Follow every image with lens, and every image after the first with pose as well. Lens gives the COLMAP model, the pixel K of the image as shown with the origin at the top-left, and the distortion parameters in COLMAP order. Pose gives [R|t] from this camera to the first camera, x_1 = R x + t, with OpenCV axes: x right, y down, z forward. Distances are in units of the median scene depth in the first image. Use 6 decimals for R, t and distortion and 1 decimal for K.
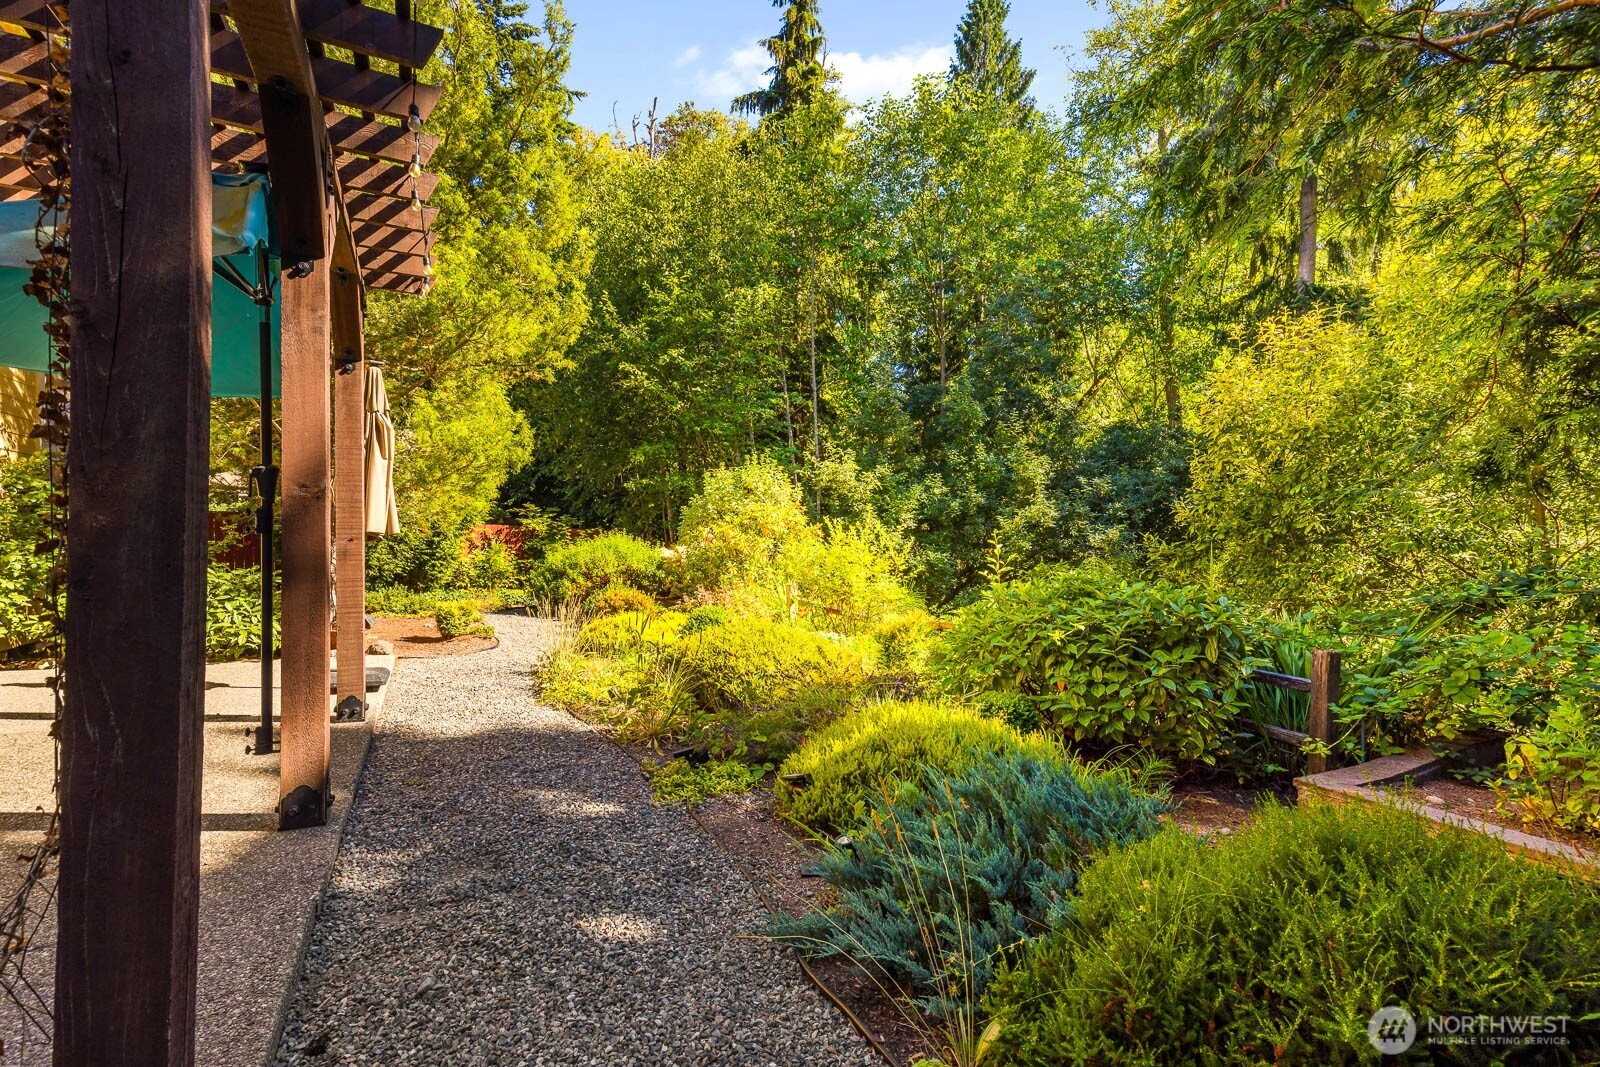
lens RADIAL K [[720.3, 0, 800.0], [0, 720.3, 533.5], [0, 0, 1]] dist [-0.000959, -0.000130]
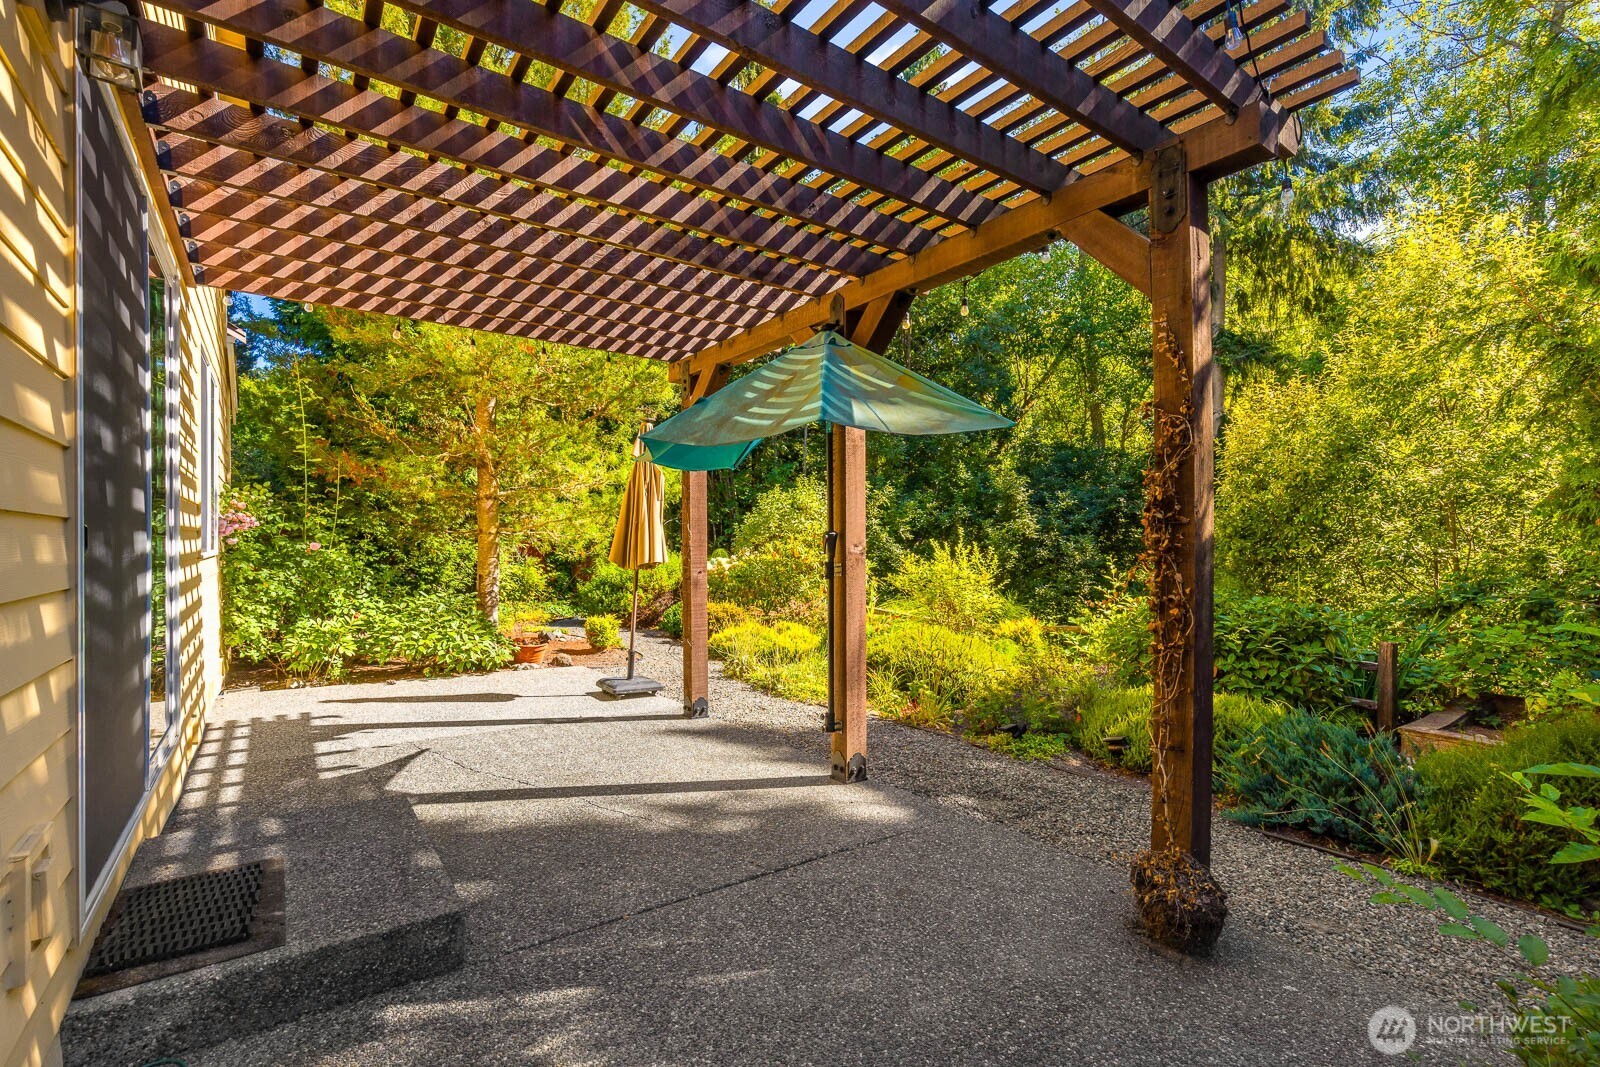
lens RADIAL K [[720.3, 0, 800.0], [0, 720.3, 533.5], [0, 0, 1]] dist [-0.000959, -0.000130]
pose [[0.989243, -0.002920, 0.146255, -0.357751], [0.003250, 0.999993, -0.002016, -0.031455], [-0.146248, 0.002470, 0.989245, -0.144527]]
